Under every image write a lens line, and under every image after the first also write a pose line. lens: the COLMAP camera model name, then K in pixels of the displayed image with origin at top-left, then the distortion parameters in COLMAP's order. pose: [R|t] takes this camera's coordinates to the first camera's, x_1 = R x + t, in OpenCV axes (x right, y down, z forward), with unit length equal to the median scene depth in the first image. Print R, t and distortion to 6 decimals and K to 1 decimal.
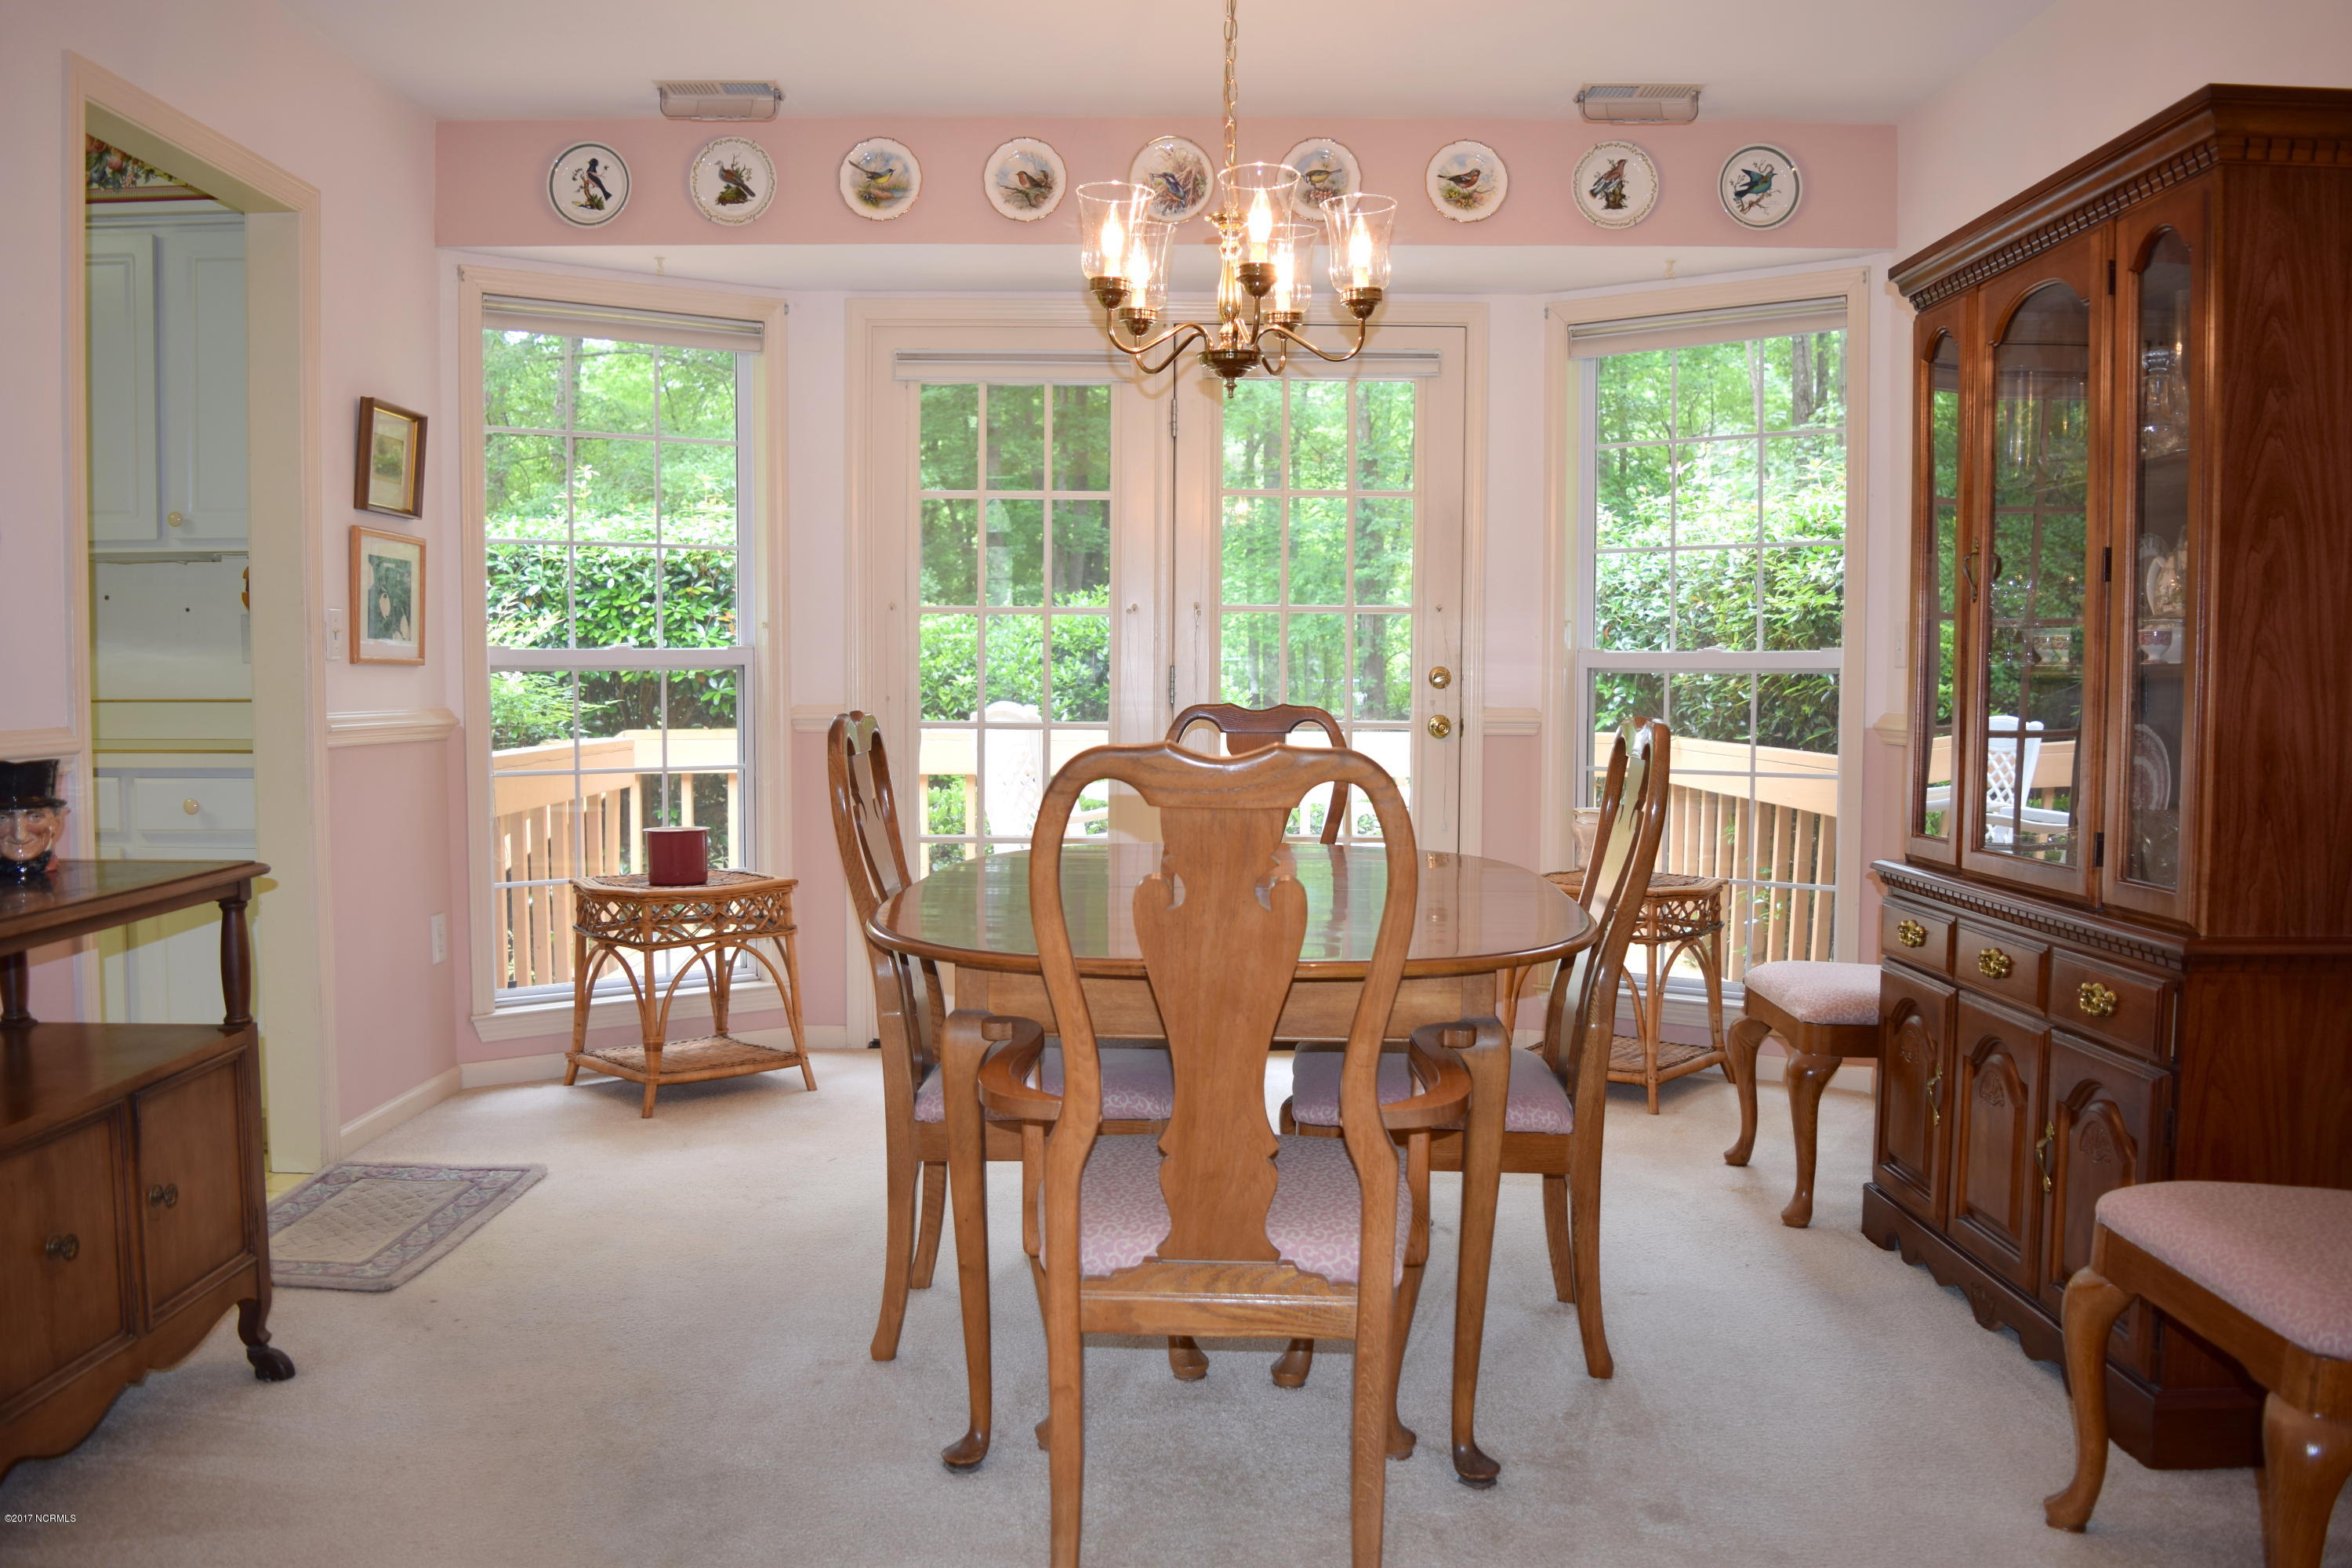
lens RADIAL K [[1825.3, 0, 1176.0], [0, 1825.3, 784.0], [0, 0, 1]] dist [-0.105914, 0.007148]
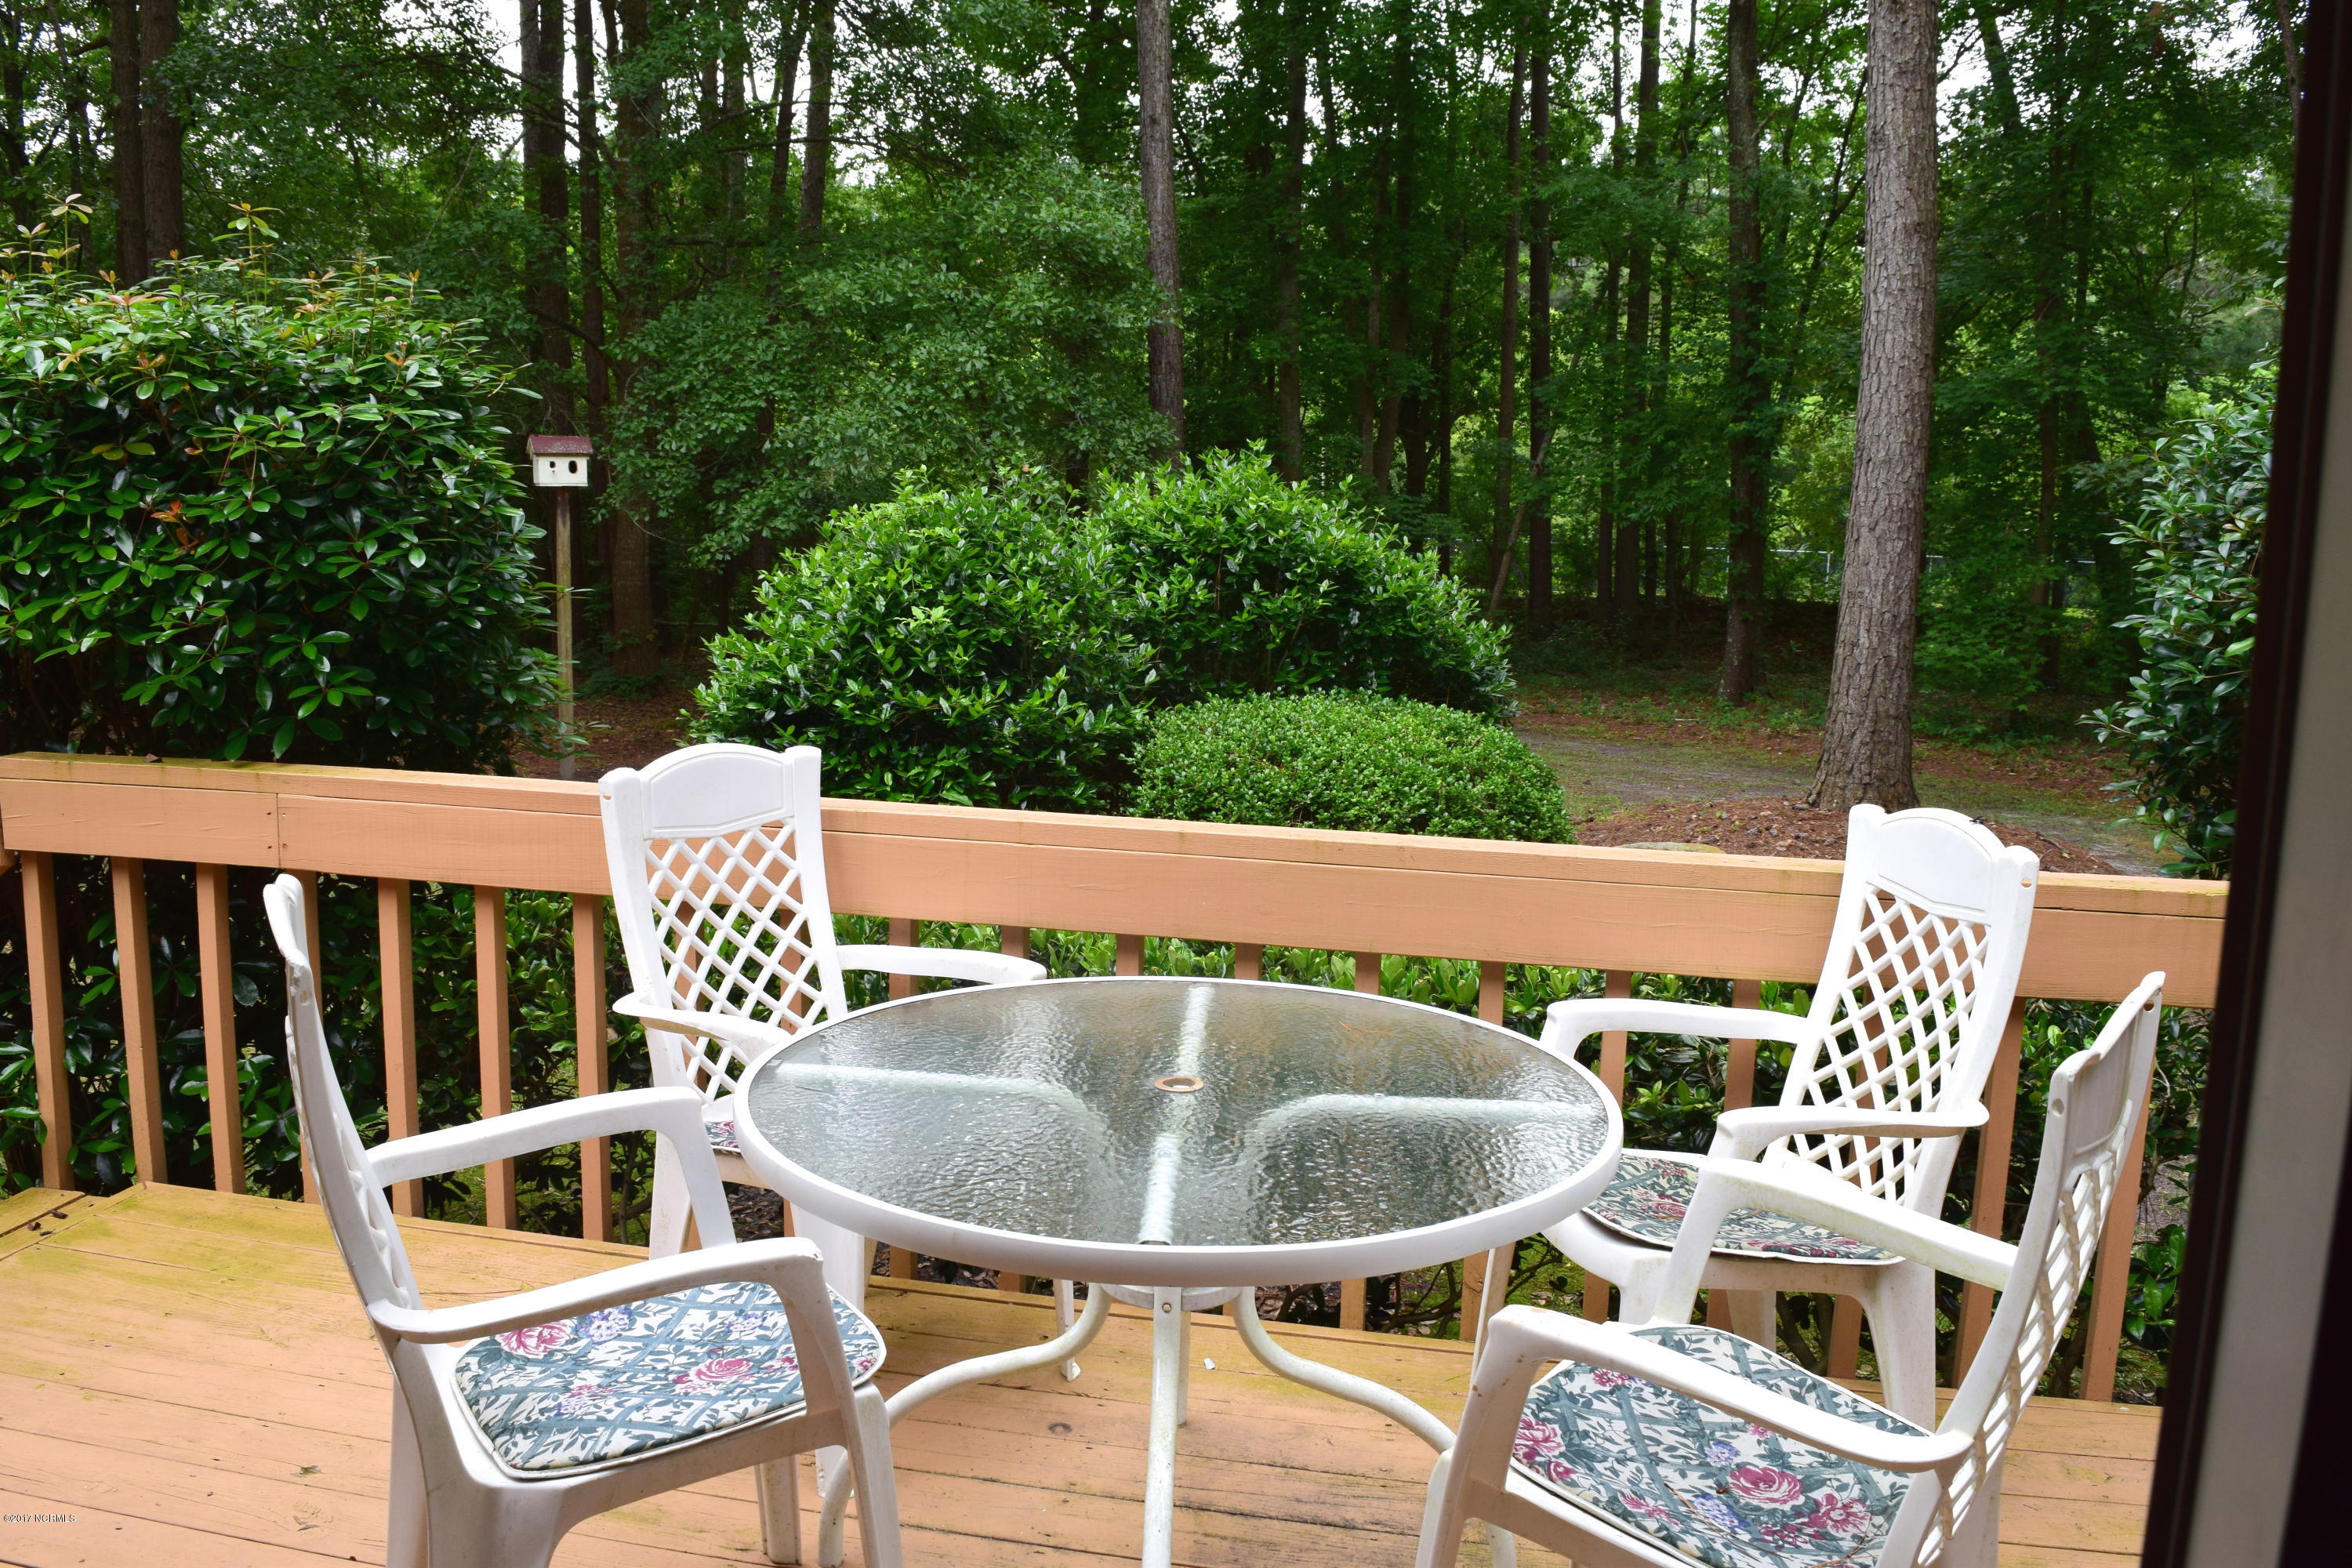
lens RADIAL K [[1825.3, 0, 1176.0], [0, 1825.3, 784.0], [0, 0, 1]] dist [-0.105914, 0.007148]
pose [[0.979792, 0.048203, -0.194123, 0.022381], [-0.032295, 0.995917, 0.084294, -0.020703], [0.197394, -0.076321, 0.977349, 0.183391]]
